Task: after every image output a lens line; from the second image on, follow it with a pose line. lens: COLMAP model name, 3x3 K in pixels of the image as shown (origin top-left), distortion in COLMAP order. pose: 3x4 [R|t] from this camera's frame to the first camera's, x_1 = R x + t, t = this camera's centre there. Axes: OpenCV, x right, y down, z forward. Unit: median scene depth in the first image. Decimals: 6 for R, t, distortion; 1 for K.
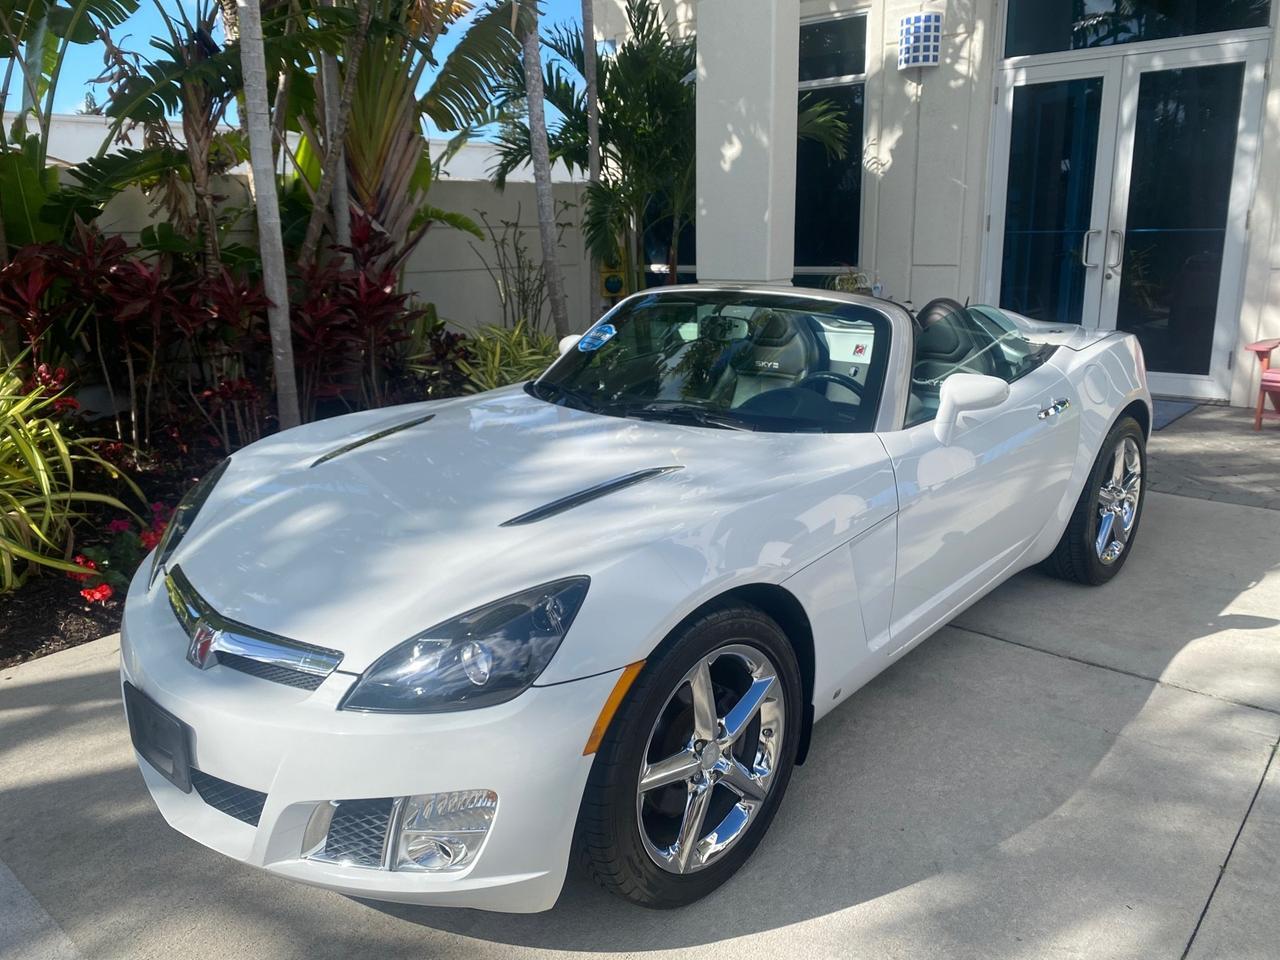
lens RADIAL K [[976.9, 0, 641.8], [0, 976.9, 464.8], [0, 0, 1]] dist [0.003117, -0.004837]
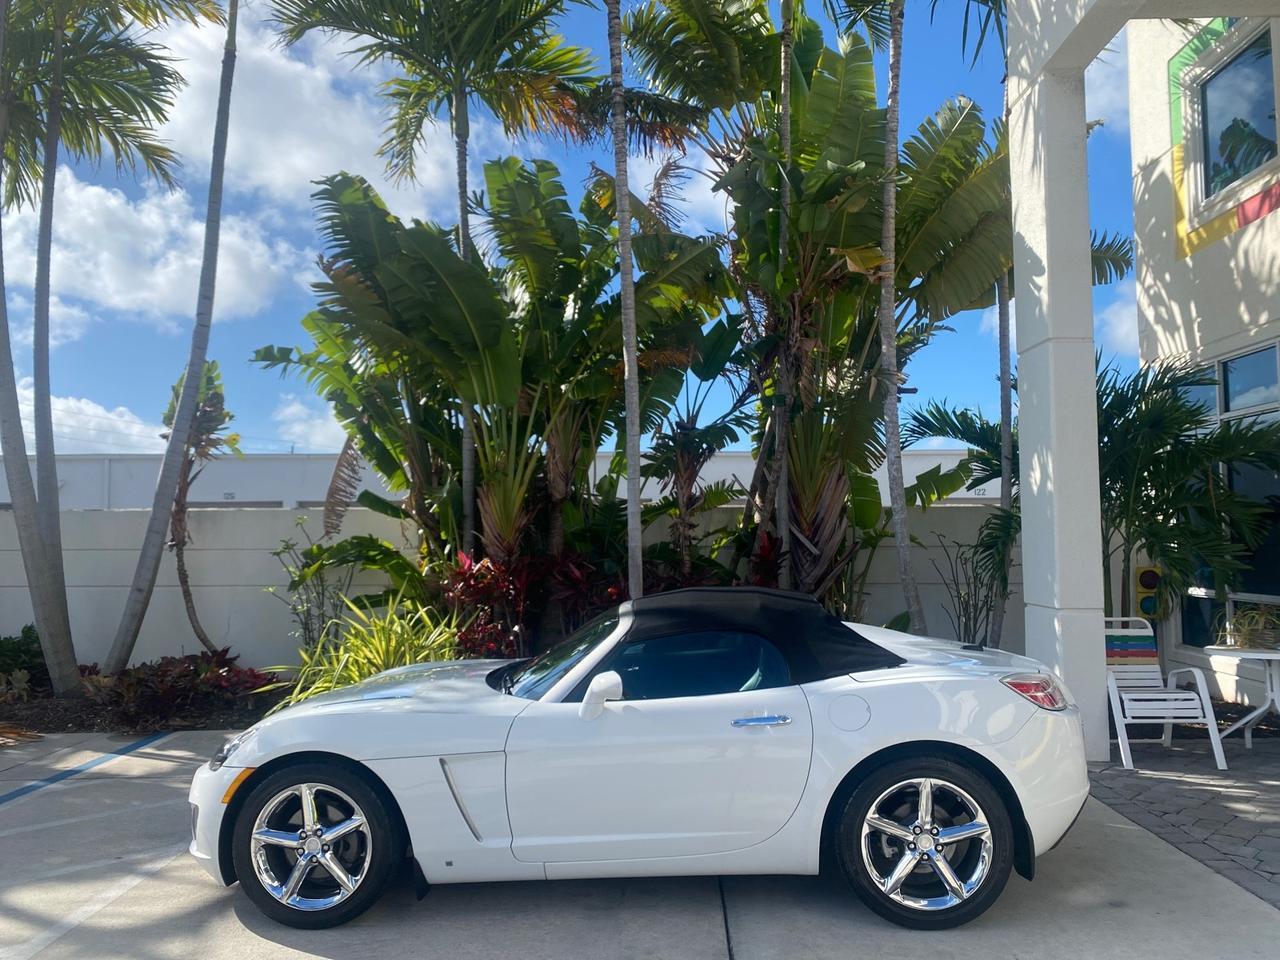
lens RADIAL K [[976.9, 0, 641.8], [0, 976.9, 464.8], [0, 0, 1]] dist [0.003117, -0.004837]
pose [[0.624451, -0.051034, -0.779395, 0.832075], [-0.178839, 0.962011, -0.206278, -0.058434], [0.760314, 0.268197, 0.591602, 0.061476]]
